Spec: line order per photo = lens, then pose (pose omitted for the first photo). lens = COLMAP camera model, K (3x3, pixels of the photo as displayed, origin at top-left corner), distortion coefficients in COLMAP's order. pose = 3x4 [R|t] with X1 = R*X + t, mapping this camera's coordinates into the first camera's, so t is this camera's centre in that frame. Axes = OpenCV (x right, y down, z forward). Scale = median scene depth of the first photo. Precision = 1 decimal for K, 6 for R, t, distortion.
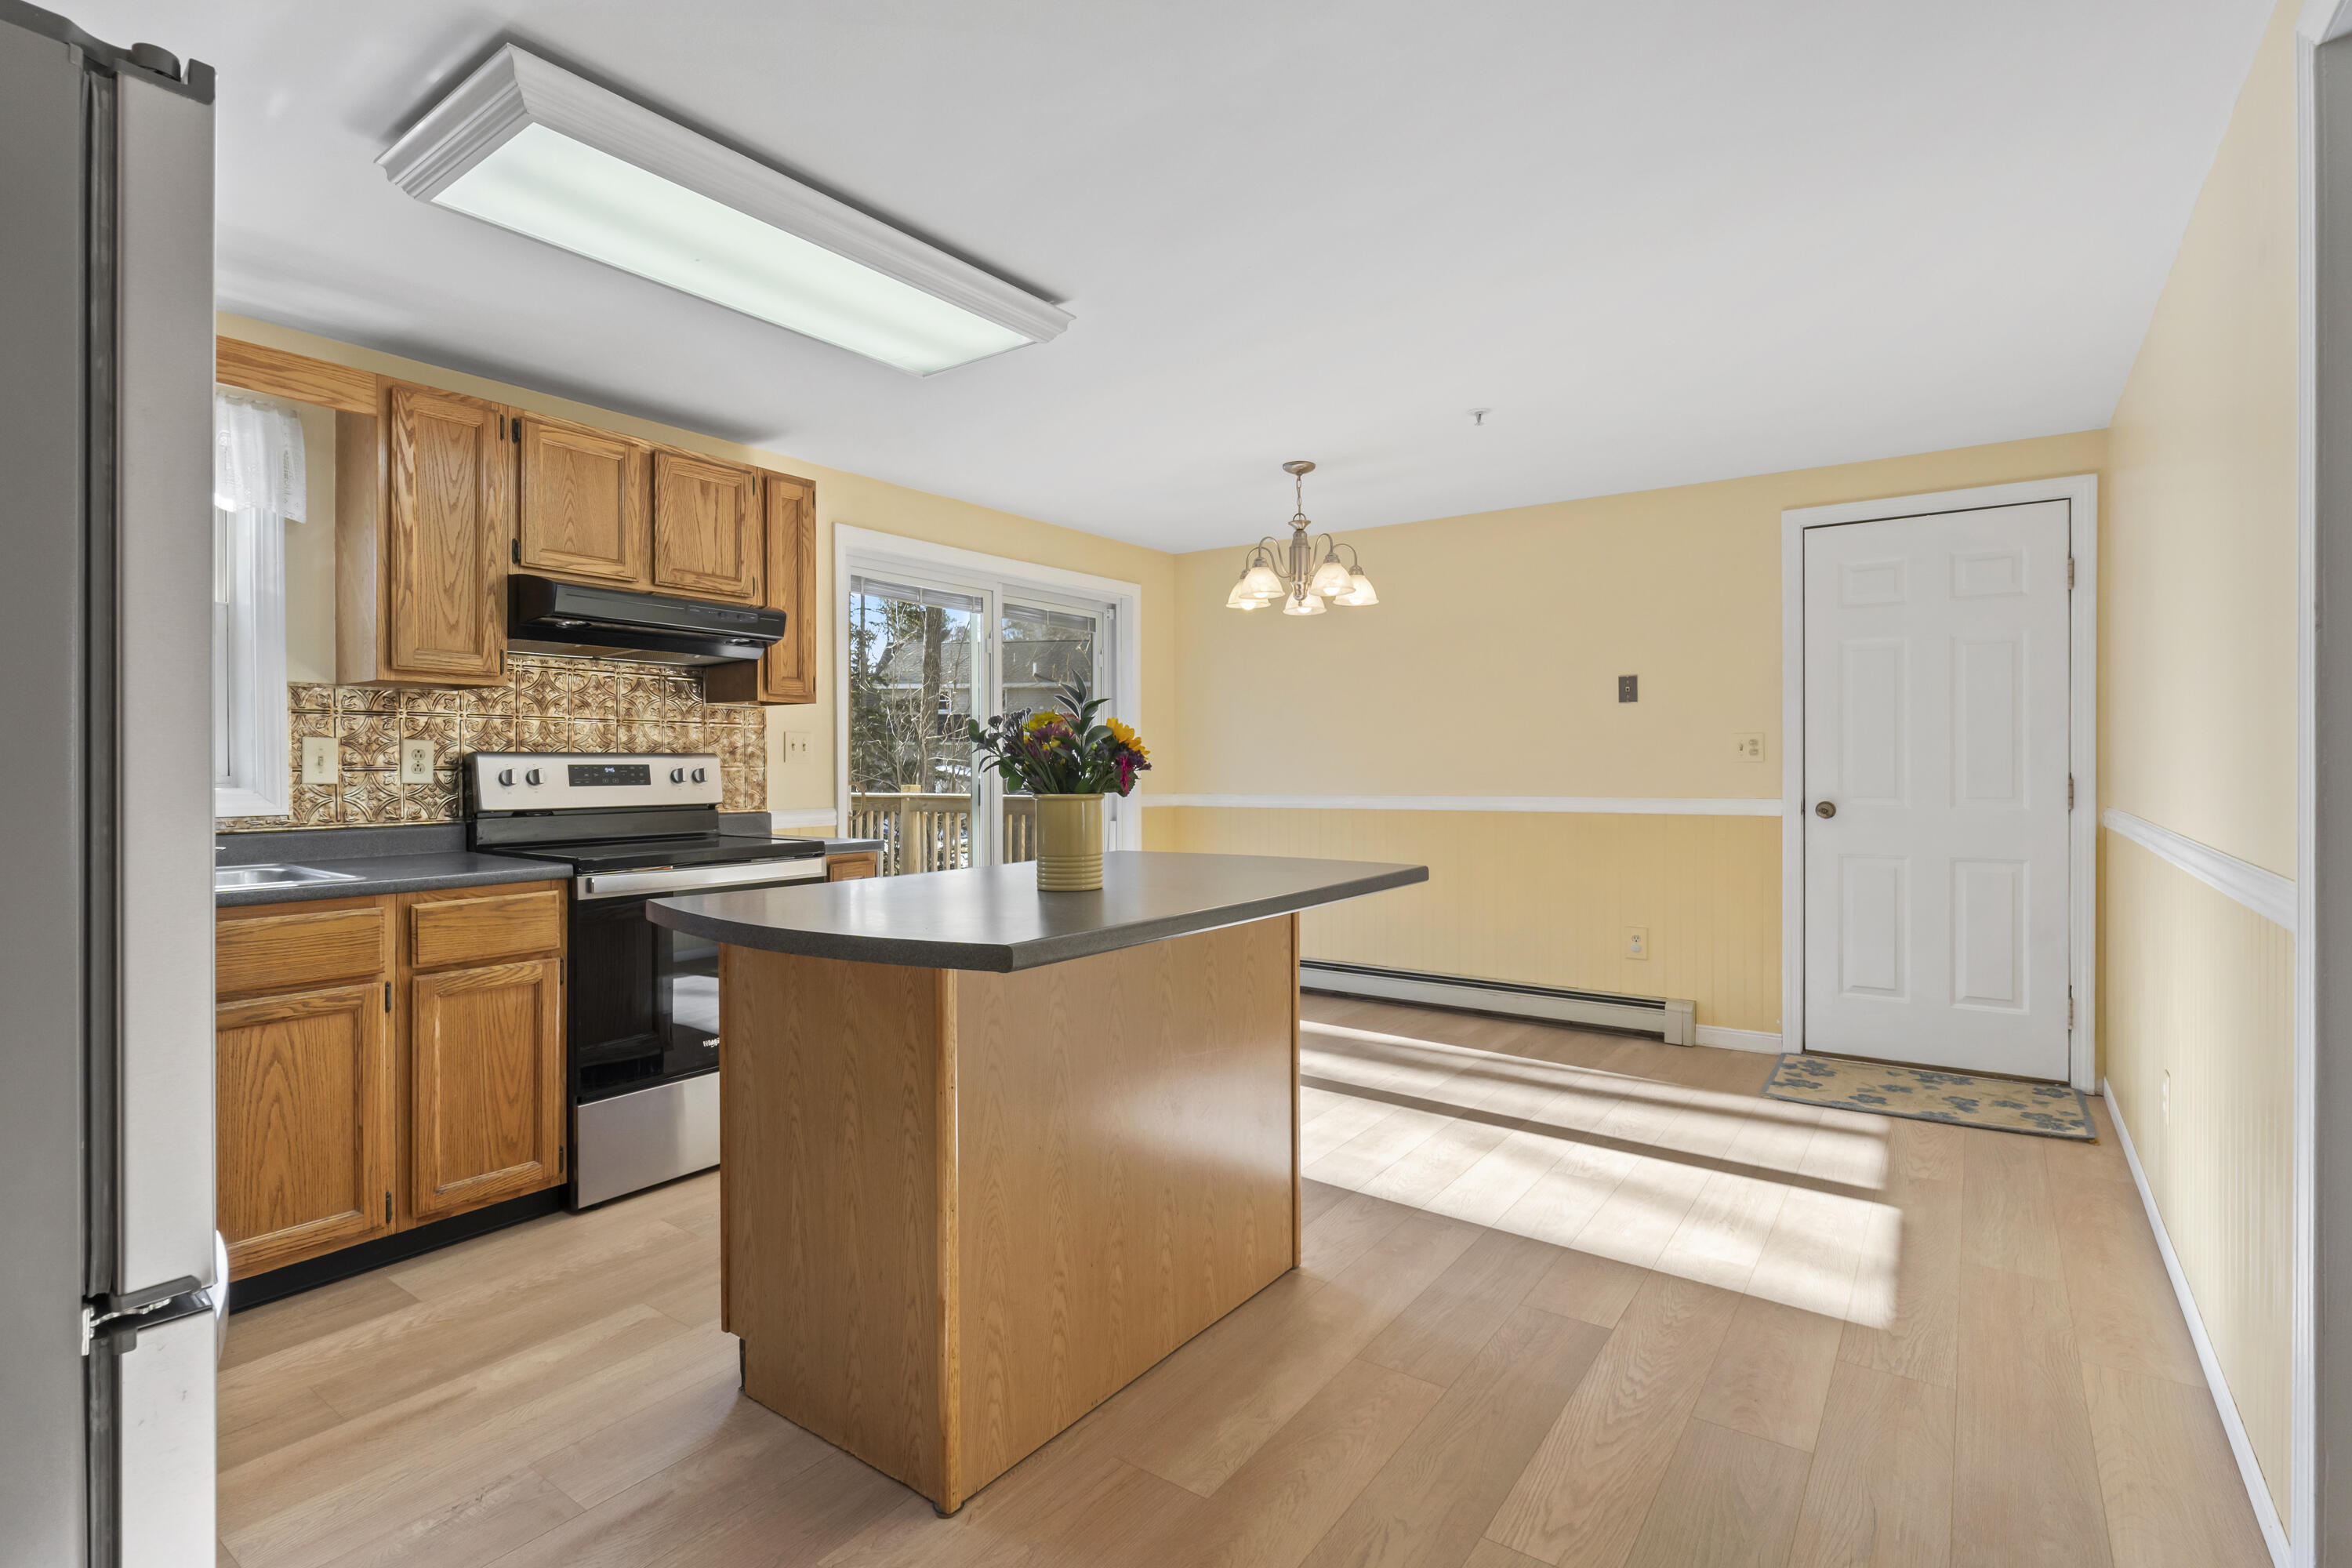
lens RADIAL K [[1124.8, 0, 1186.1], [0, 1124.8, 772.8], [0, 0, 1]] dist [-0.004533, -0.000522]
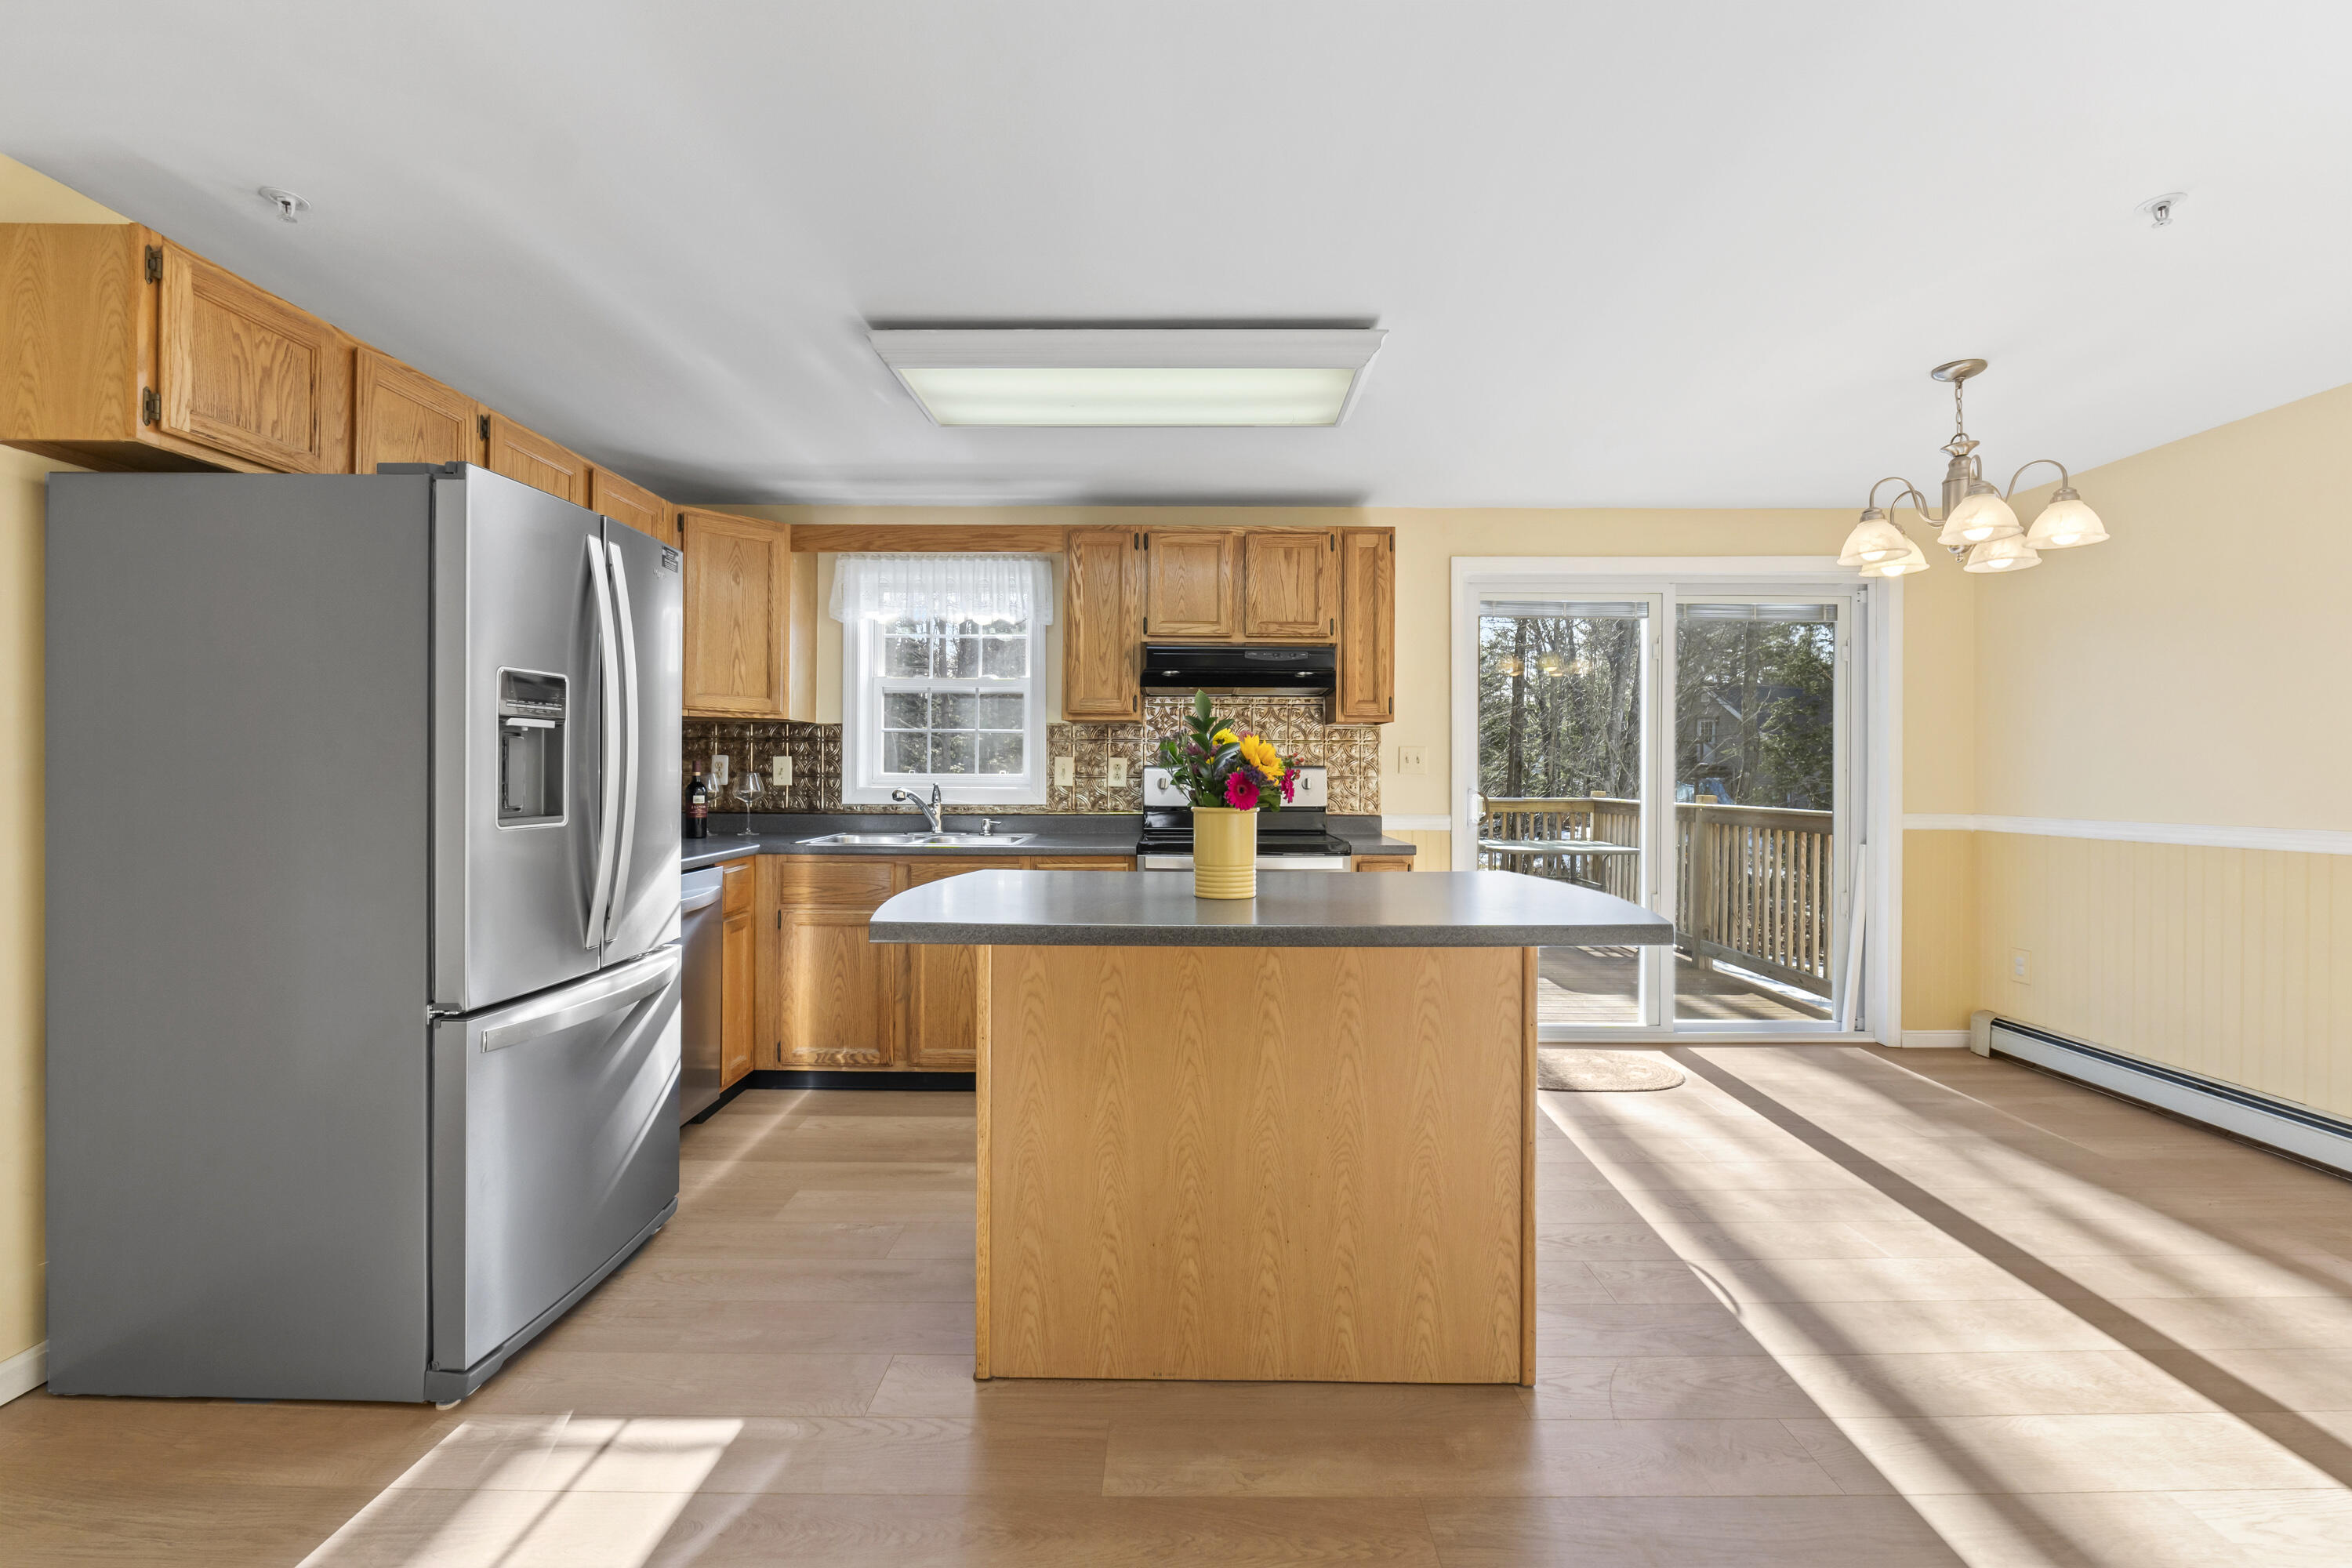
lens RADIAL K [[990.4, 0, 1176.7], [0, 990.4, 774.2], [0, 0, 1]] dist [-0.006892, 0.000191]
pose [[0.572643, 0.006183, -0.819781, 0.451654], [-0.010824, 0.999941, -0.000018, -0.007874], [0.819733, 0.008884, 0.572677, 0.303988]]
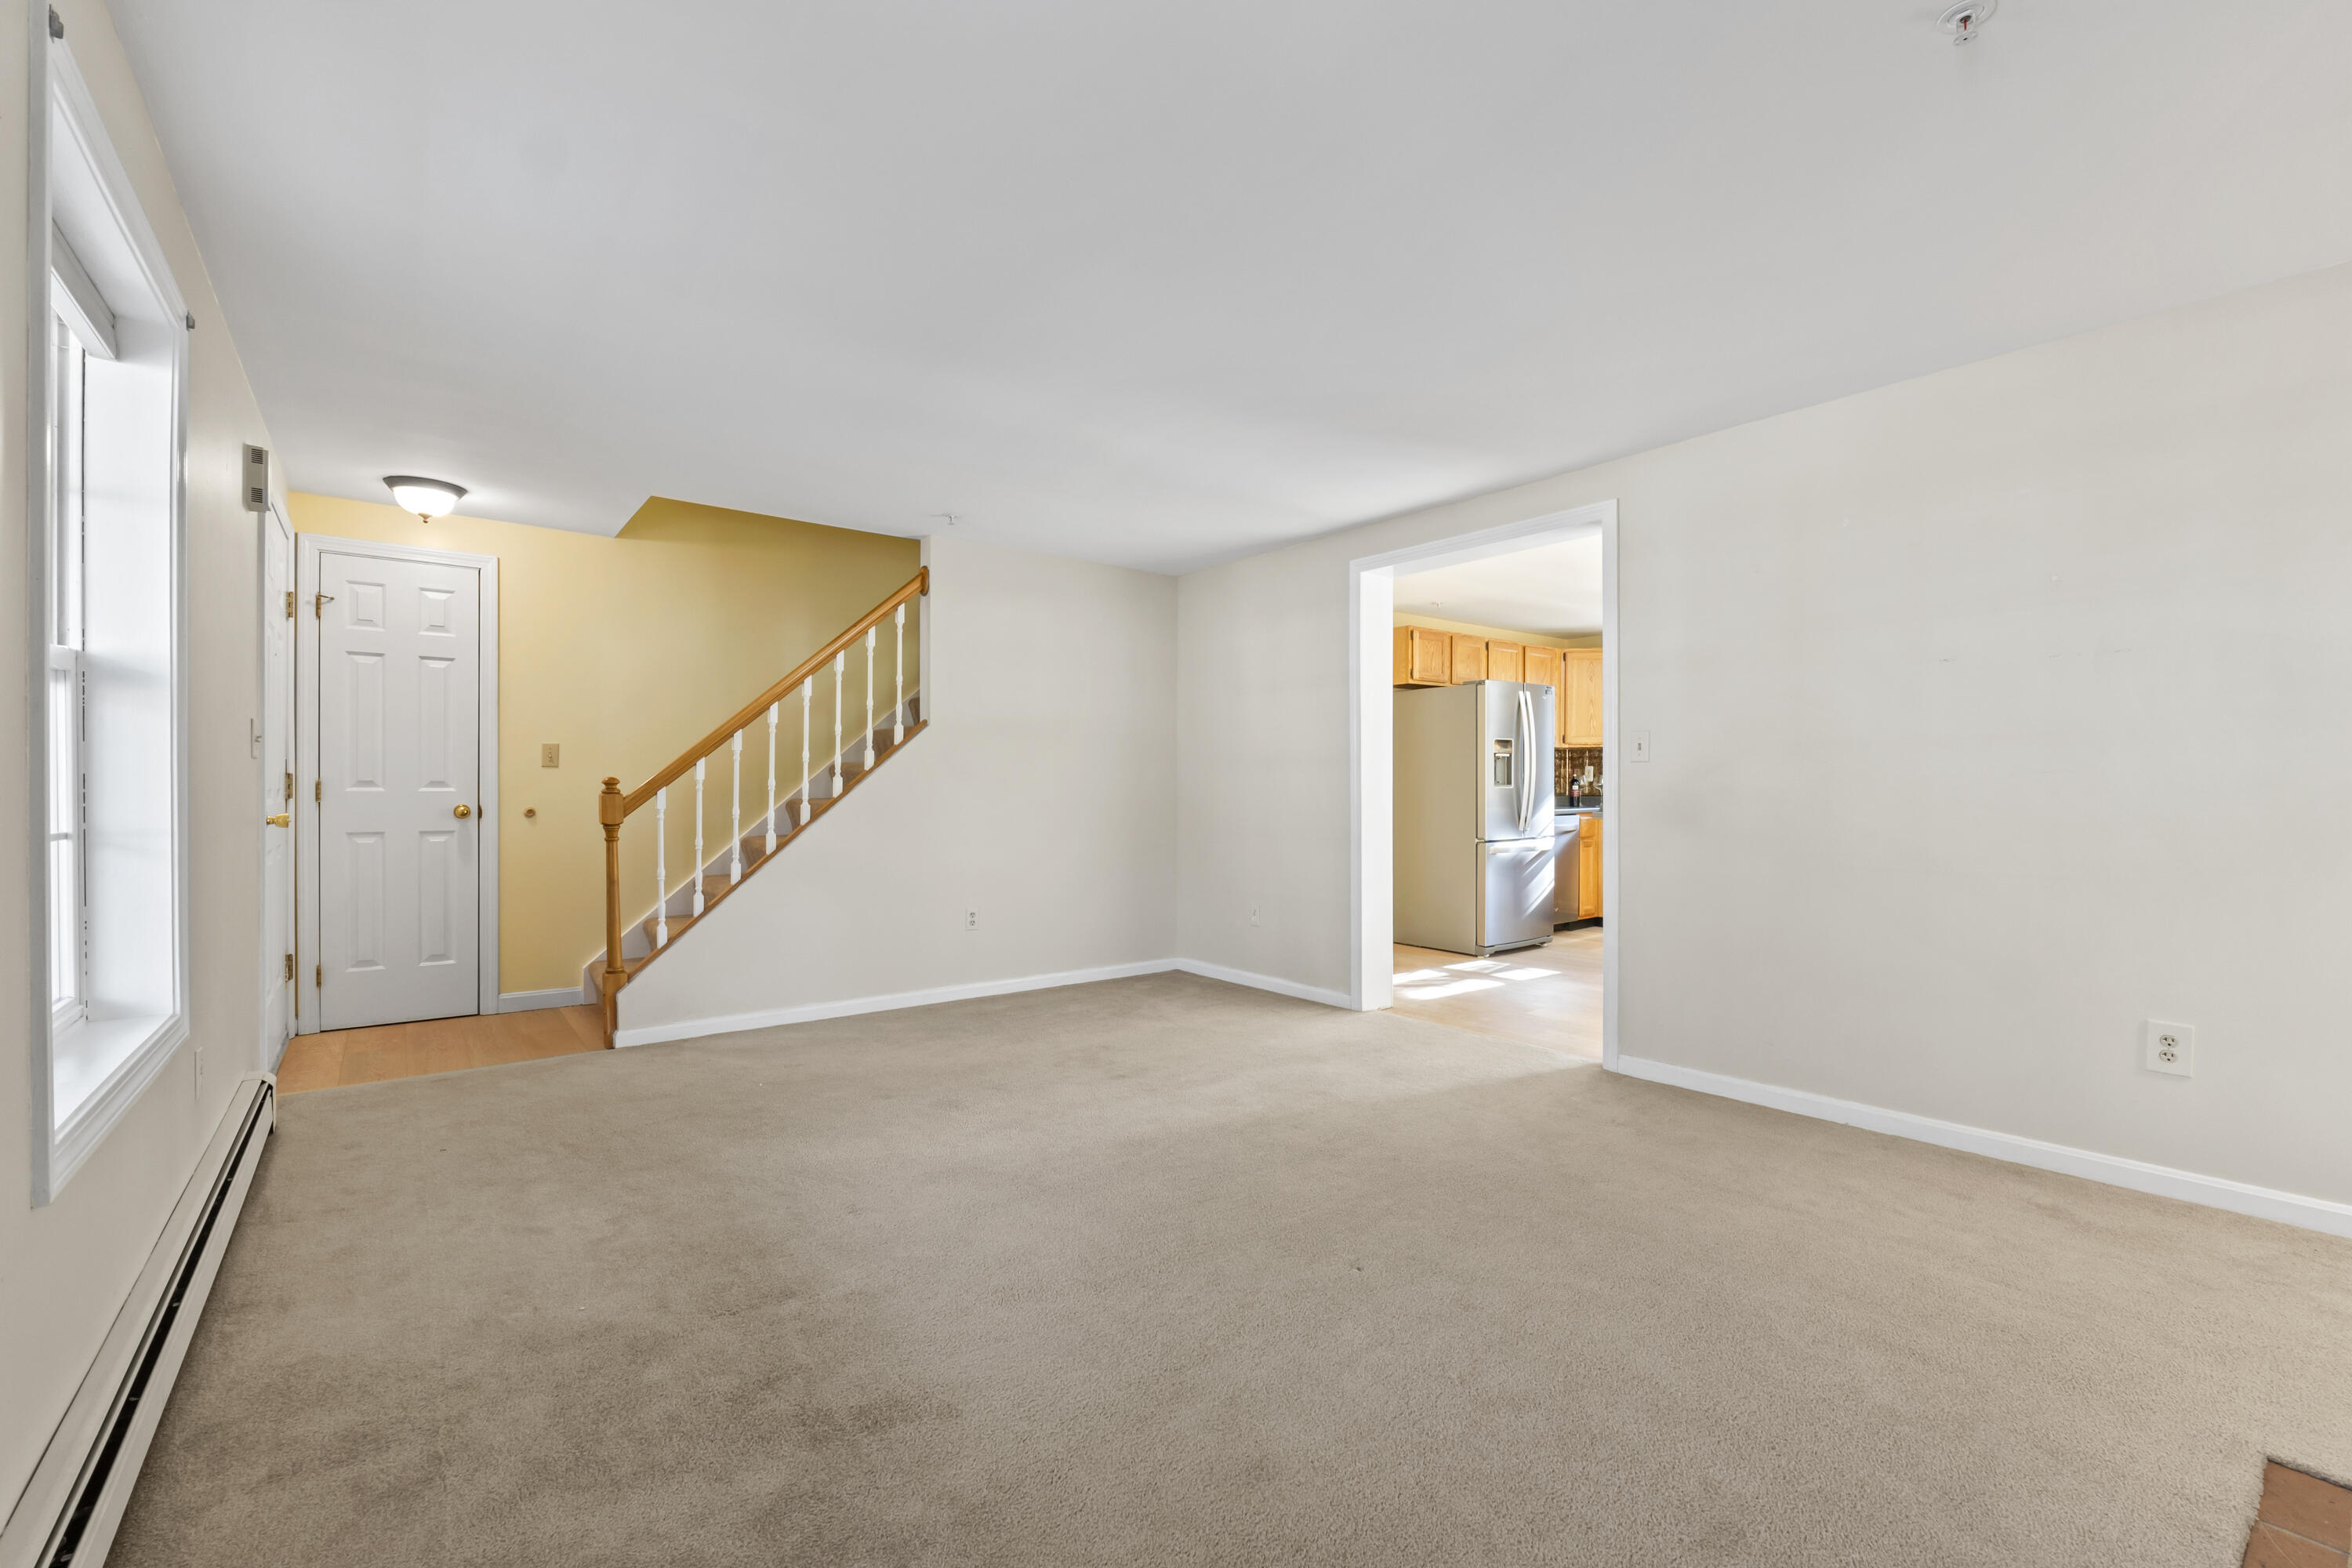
lens RADIAL K [[995.2, 0, 1176.1], [0, 995.2, 790.4], [0, 0, 1]] dist [-0.002000, -0.000247]
pose [[-0.283169, 0.003061, -0.959065, 1.819715], [-0.004531, 0.999979, 0.004530, 0.029506], [0.959059, 0.005629, -0.283150, 0.263567]]
